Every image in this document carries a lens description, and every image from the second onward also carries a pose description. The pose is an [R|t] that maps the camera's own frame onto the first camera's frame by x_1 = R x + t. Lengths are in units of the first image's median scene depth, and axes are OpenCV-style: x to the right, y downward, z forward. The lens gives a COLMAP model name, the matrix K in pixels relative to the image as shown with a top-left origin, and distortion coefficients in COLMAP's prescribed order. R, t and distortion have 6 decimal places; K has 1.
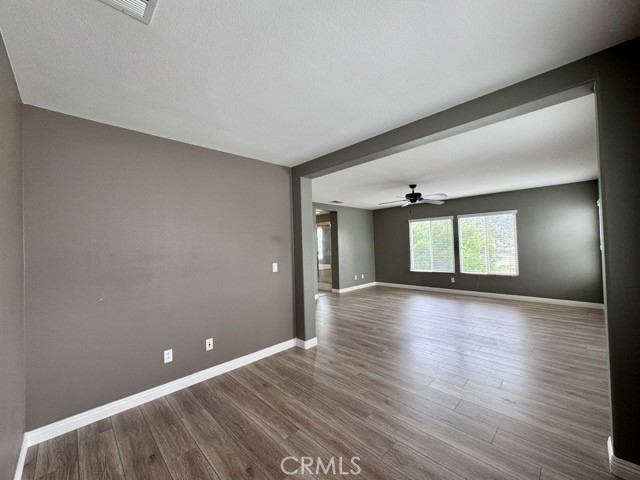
lens RADIAL K [[255.5, 0, 319.1], [0, 255.5, 239.7], [0, 0, 1]] dist [-0.003026, -0.000177]
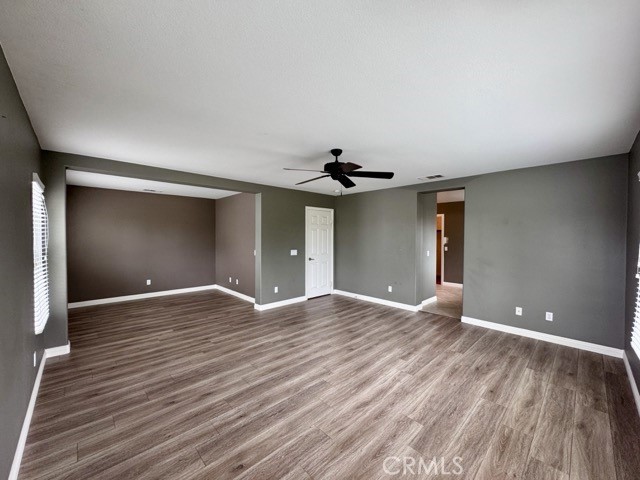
lens RADIAL K [[255.5, 0, 319.0], [0, 255.5, 238.6], [0, 0, 1]] dist [-0.003026, -0.000177]
pose [[-0.009279, 0.043015, -0.999031, 1.234305], [0.015641, 0.998958, 0.042867, -0.038826], [0.999835, -0.015229, -0.009942, 1.199829]]
